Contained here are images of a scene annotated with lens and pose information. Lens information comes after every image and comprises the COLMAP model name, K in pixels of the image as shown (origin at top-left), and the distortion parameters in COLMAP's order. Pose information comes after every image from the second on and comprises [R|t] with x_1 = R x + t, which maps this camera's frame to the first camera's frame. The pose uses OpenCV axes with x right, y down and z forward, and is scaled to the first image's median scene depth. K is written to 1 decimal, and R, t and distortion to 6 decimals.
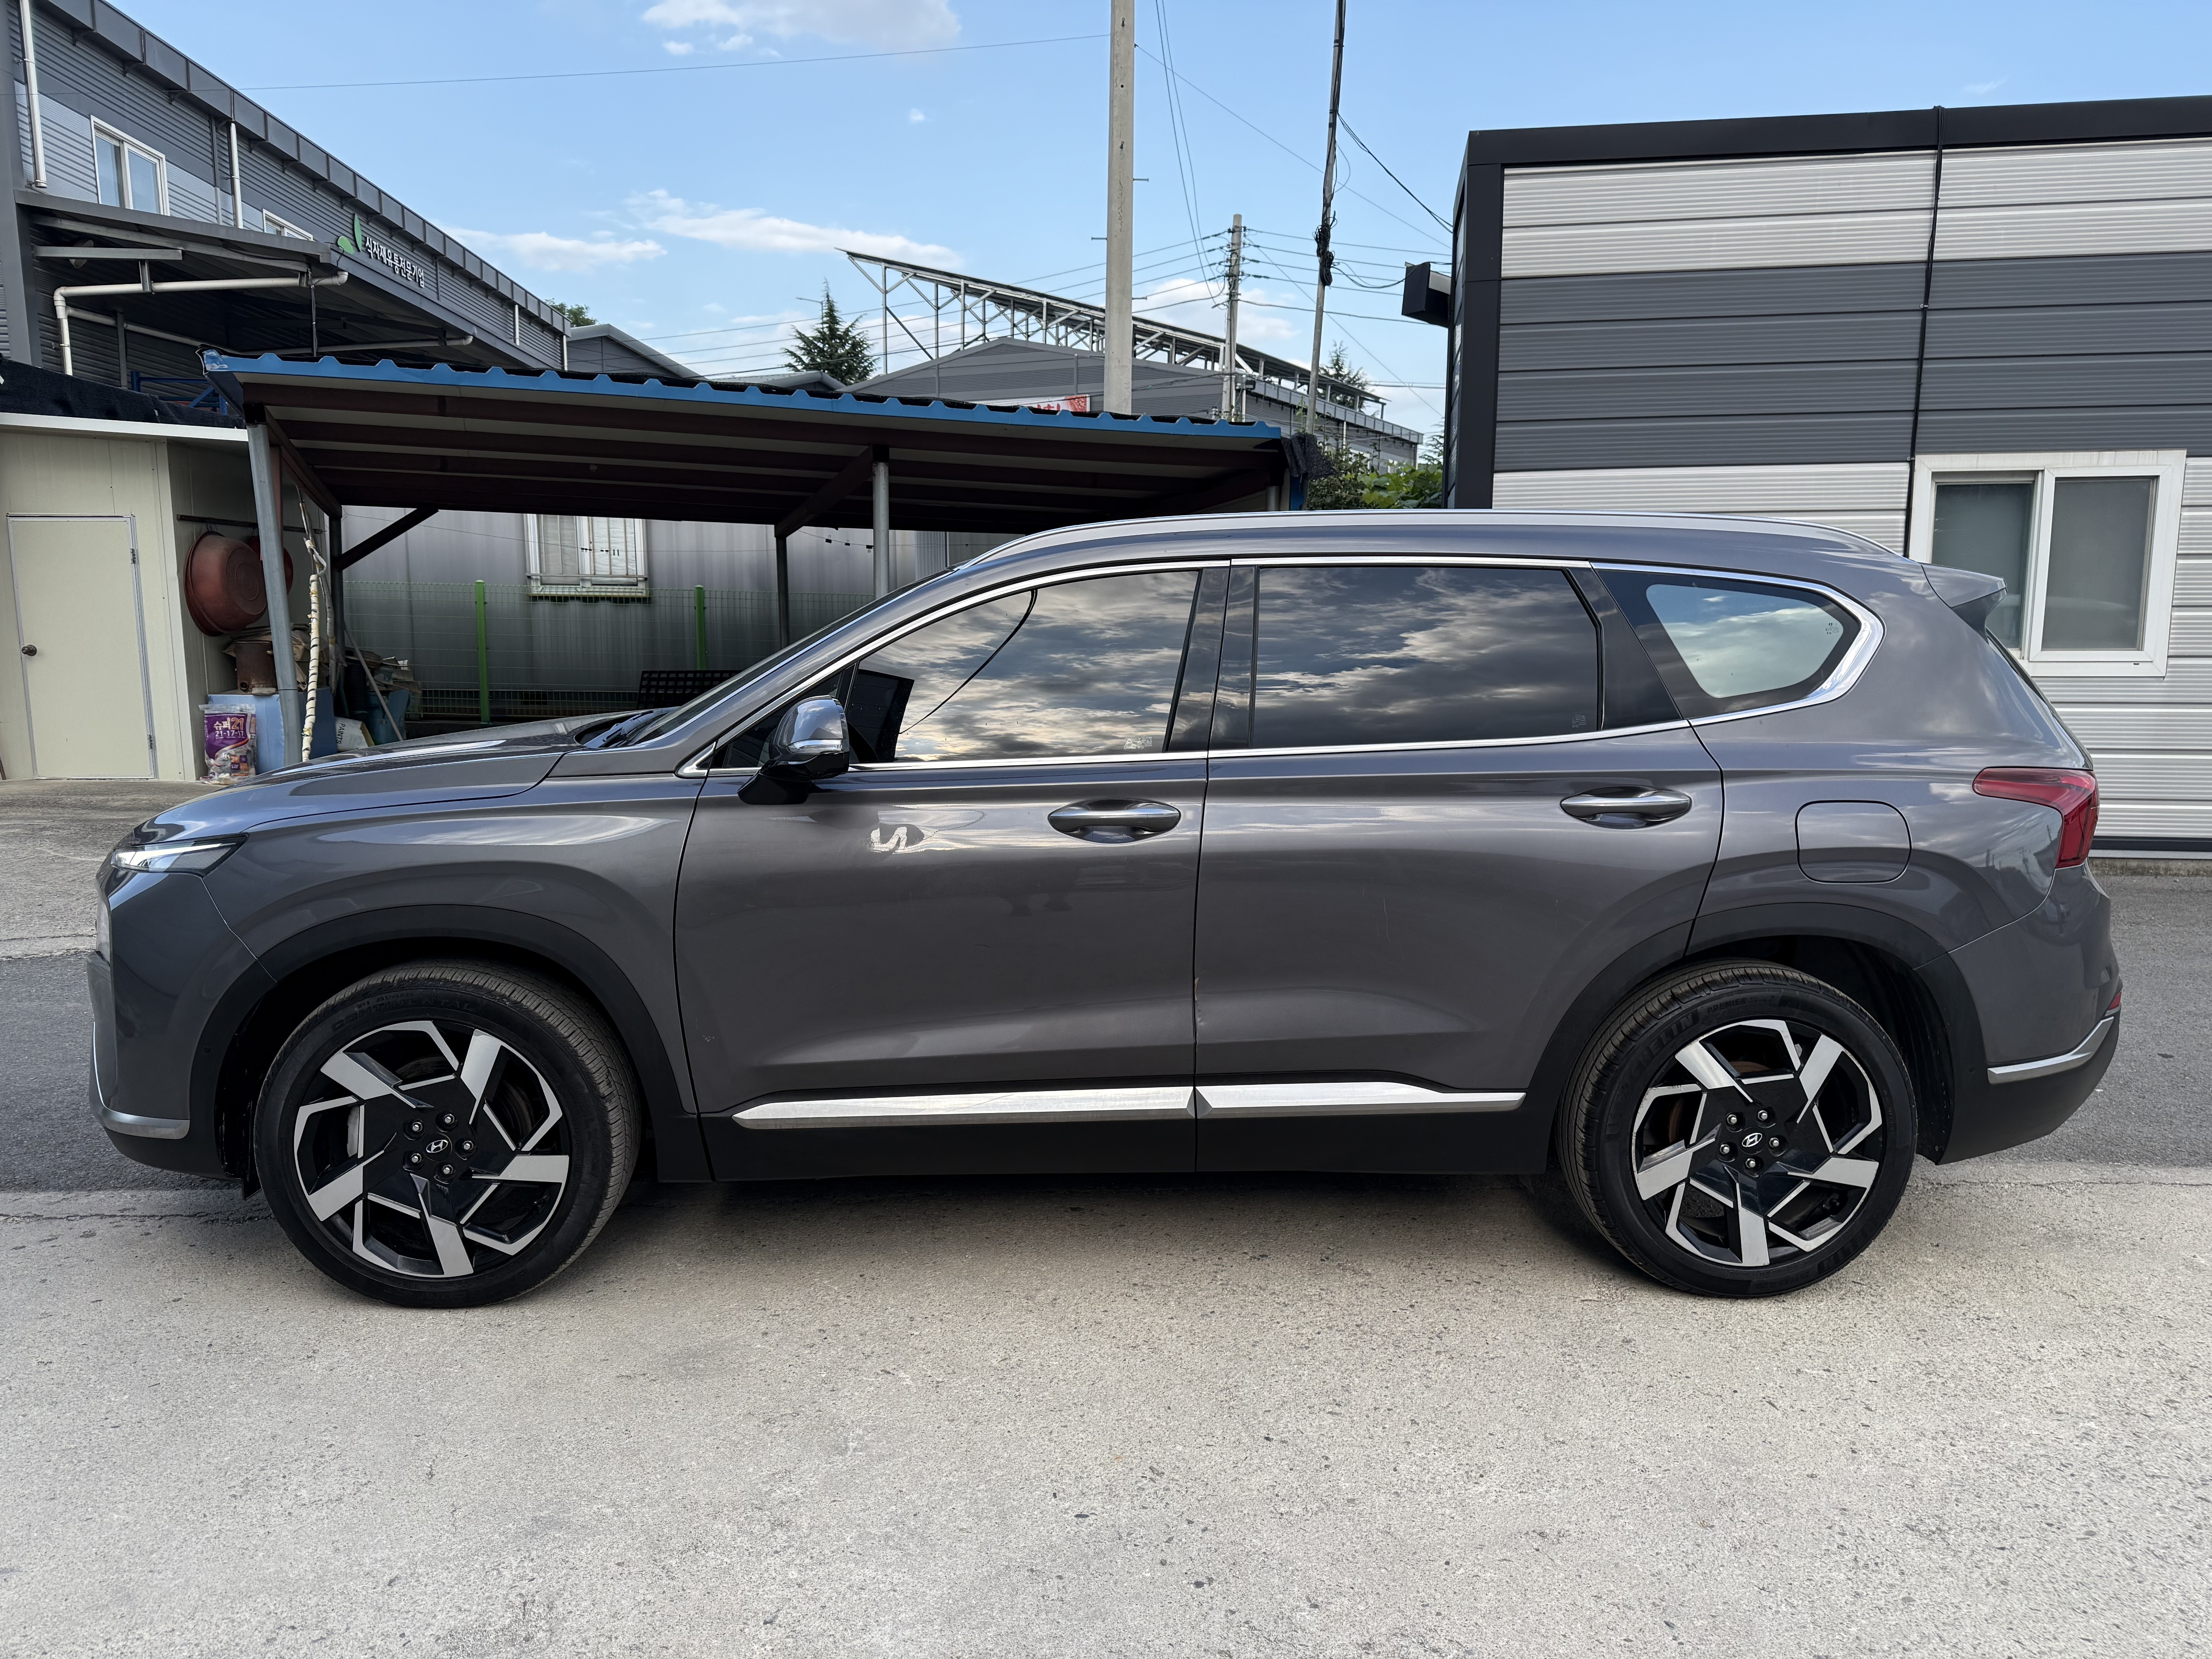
lens RADIAL K [[1558.0, 0, 1106.0], [0, 1558.0, 829.5], [0, 0, 1]] dist [0.025957, -0.033553]
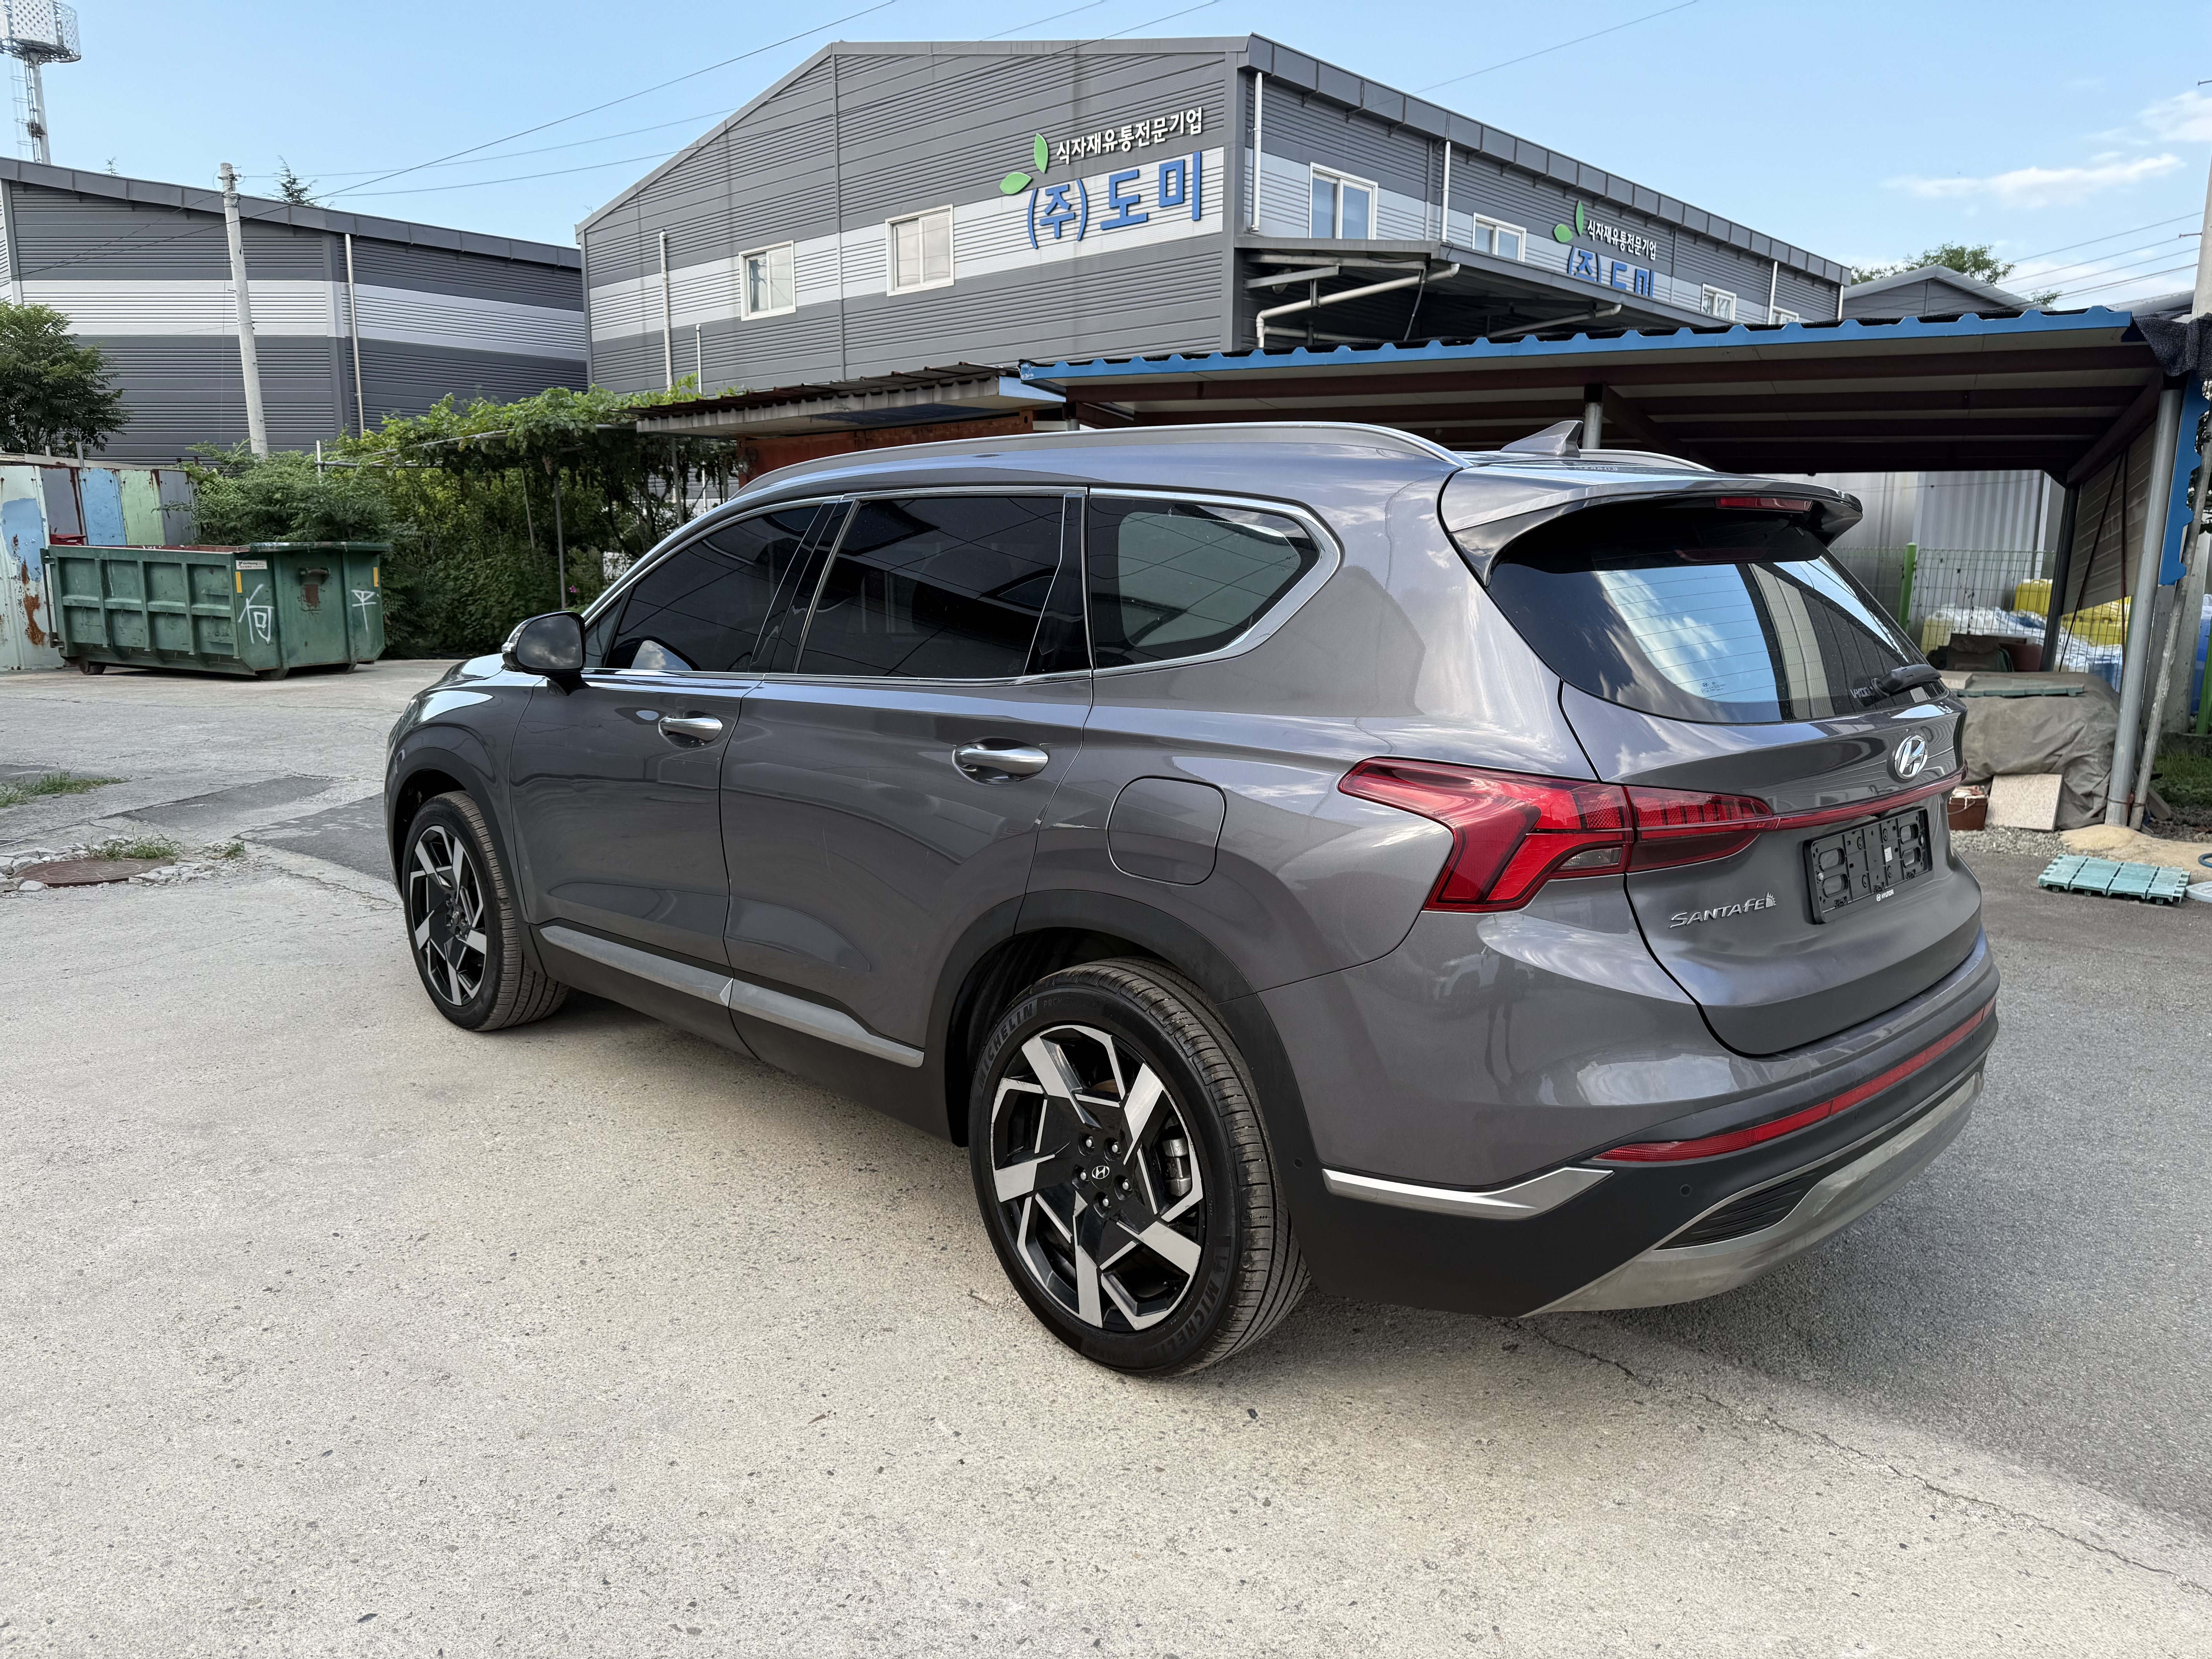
lens RADIAL K [[1558.0, 0, 1106.0], [0, 1558.0, 829.5], [0, 0, 1]] dist [0.025957, -0.033553]
pose [[0.663143, 0.119180, -0.738944, 0.434441], [-0.105748, 0.992257, 0.065135, -0.014876], [0.740985, 0.034948, 0.670611, 0.194287]]
